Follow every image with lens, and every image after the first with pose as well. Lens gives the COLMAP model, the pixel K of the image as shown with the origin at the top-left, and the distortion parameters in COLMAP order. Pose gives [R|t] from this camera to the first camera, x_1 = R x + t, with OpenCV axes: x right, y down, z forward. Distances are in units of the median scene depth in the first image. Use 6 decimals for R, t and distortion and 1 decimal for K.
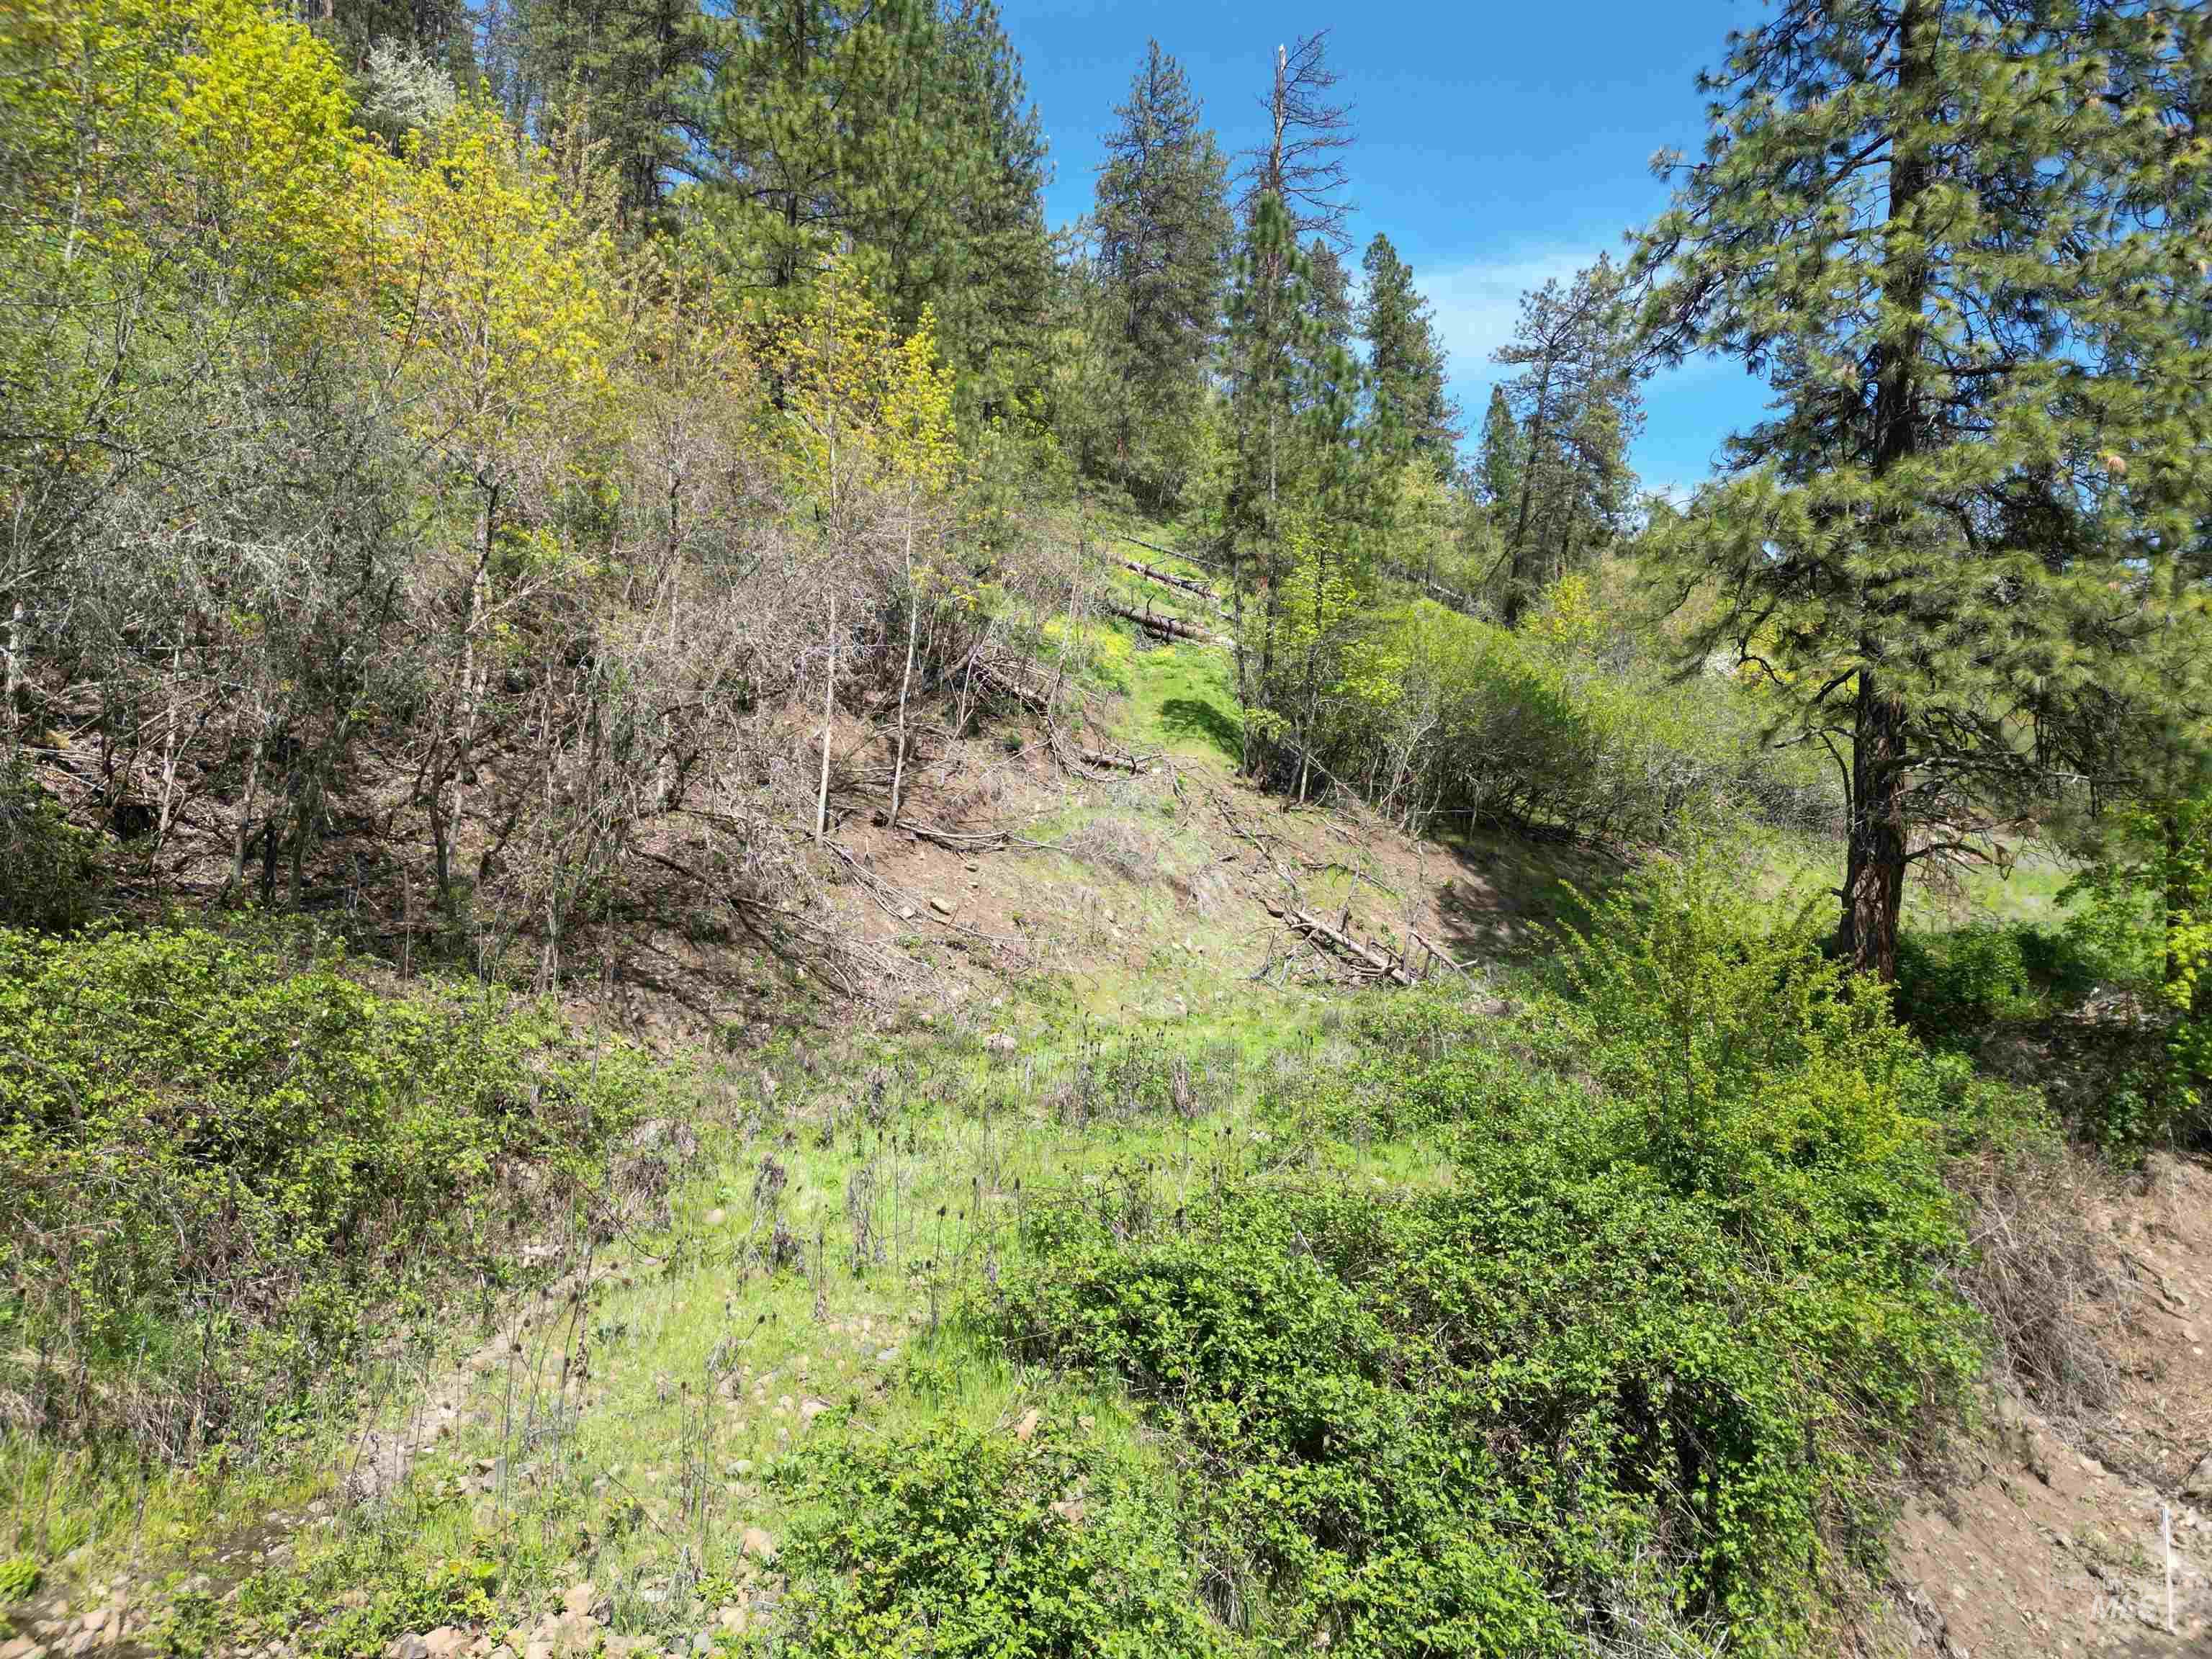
lens RADIAL K [[1532.6, 0, 1107.2], [0, 1532.6, 834.9], [0, 0, 1]] dist [0.076461, -0.054710]
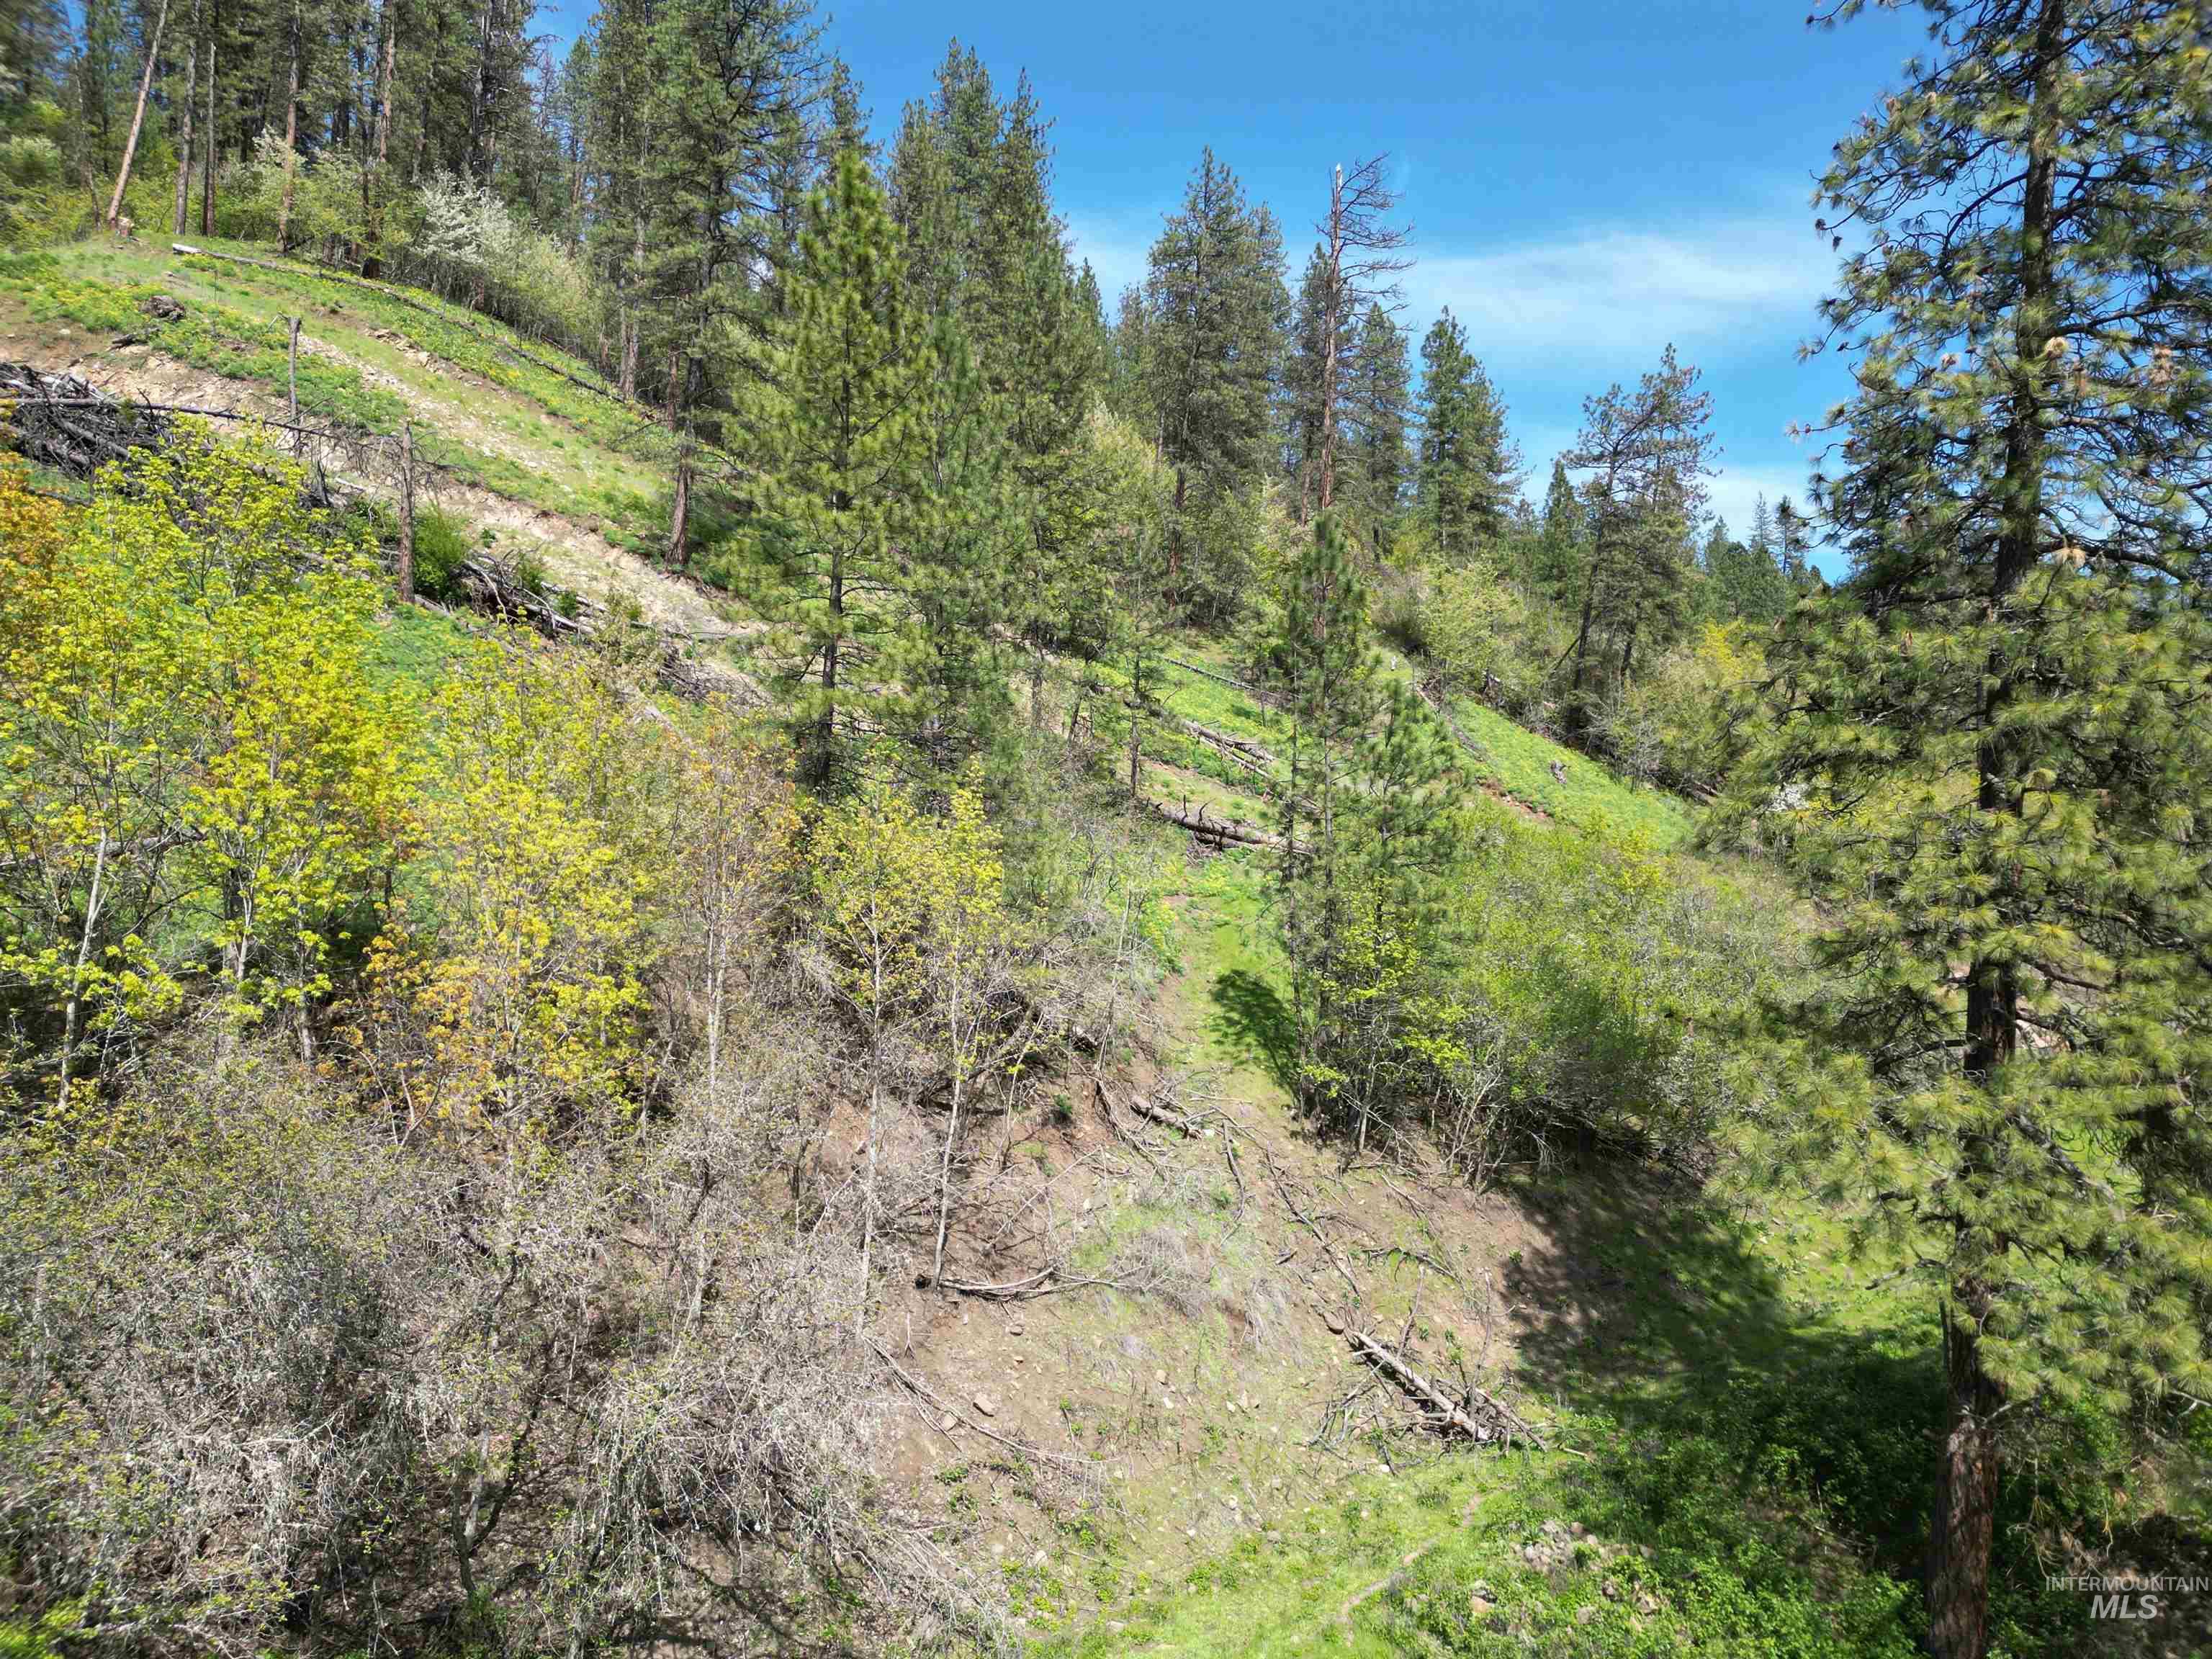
lens RADIAL K [[1532.6, 0, 1106.3], [0, 1532.6, 814.6], [0, 0, 1]] dist [0.076461, -0.054710]
pose [[0.999407, 0.001534, -0.034411, -0.000079], [-0.001109, 0.999923, 0.012354, -0.248952], [0.034427, -0.012308, 0.999331, 0.030495]]
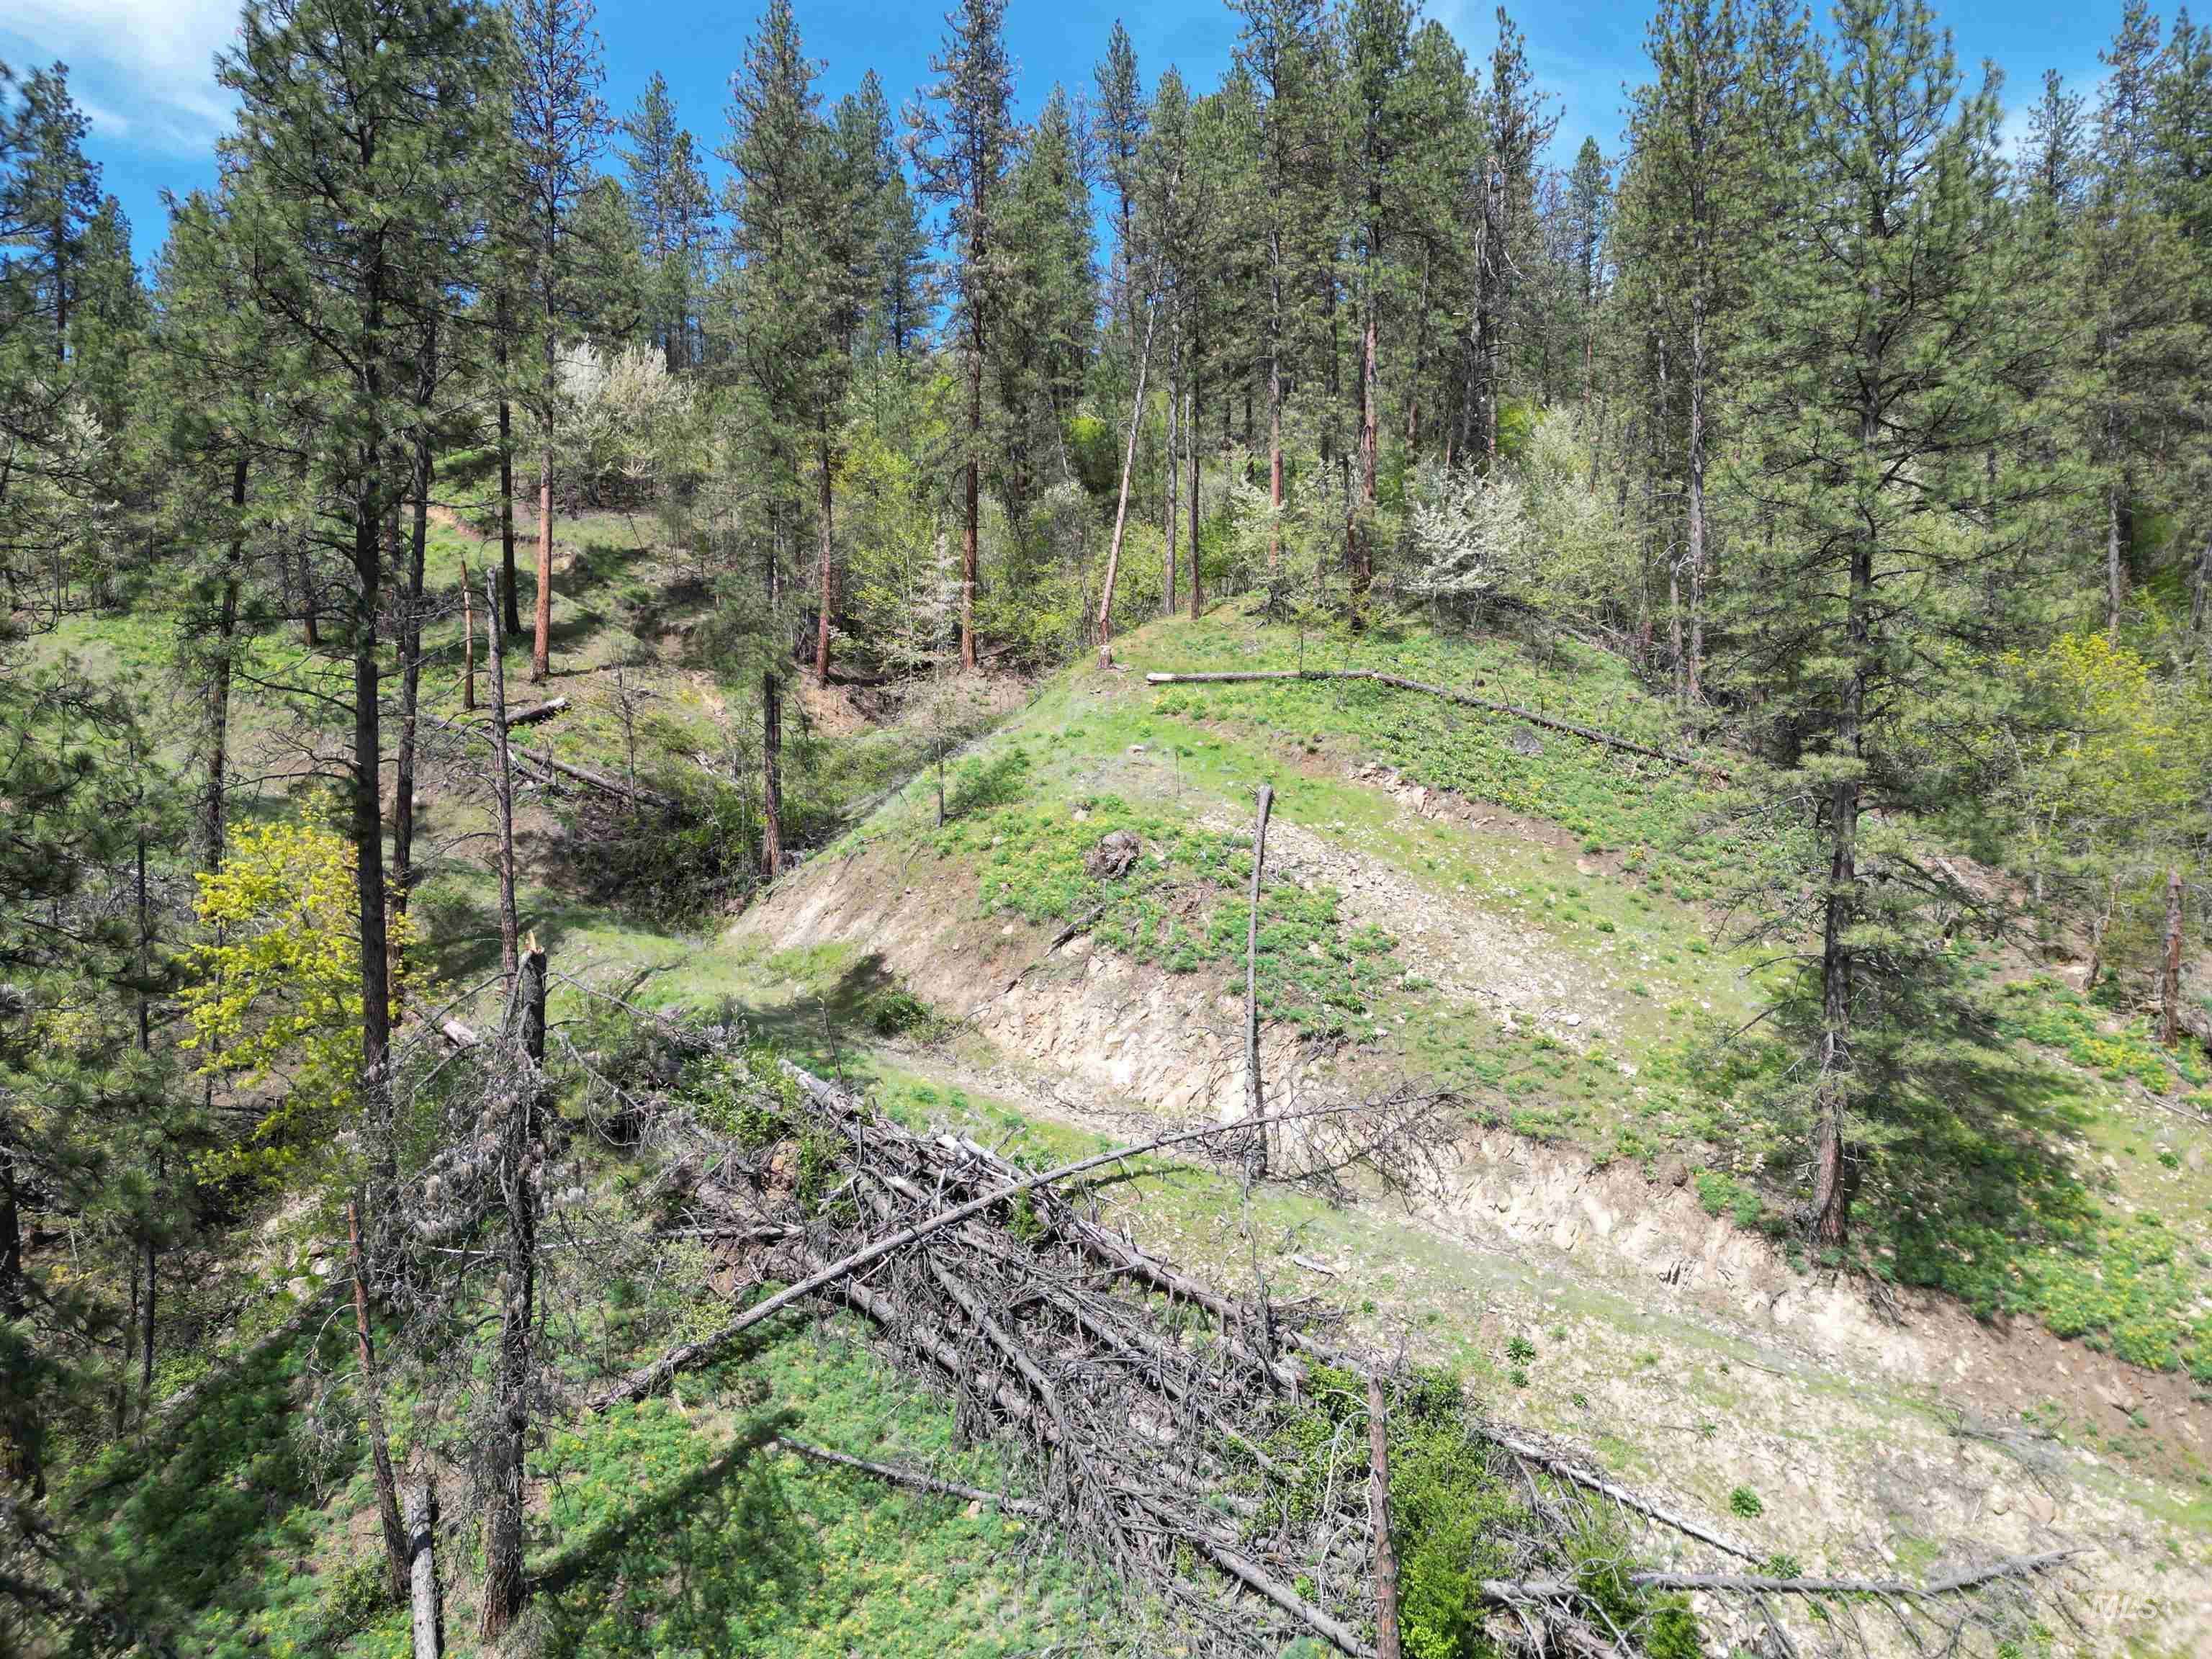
lens RADIAL K [[1532.6, 0, 1115.4], [0, 1532.6, 843.2], [0, 0, 1]] dist [0.076461, -0.054710]
pose [[0.783616, -0.041870, -0.619833, -0.268247], [0.058539, 0.998264, 0.006573, -0.804636], [0.618481, -0.041435, 0.784706, 0.682232]]
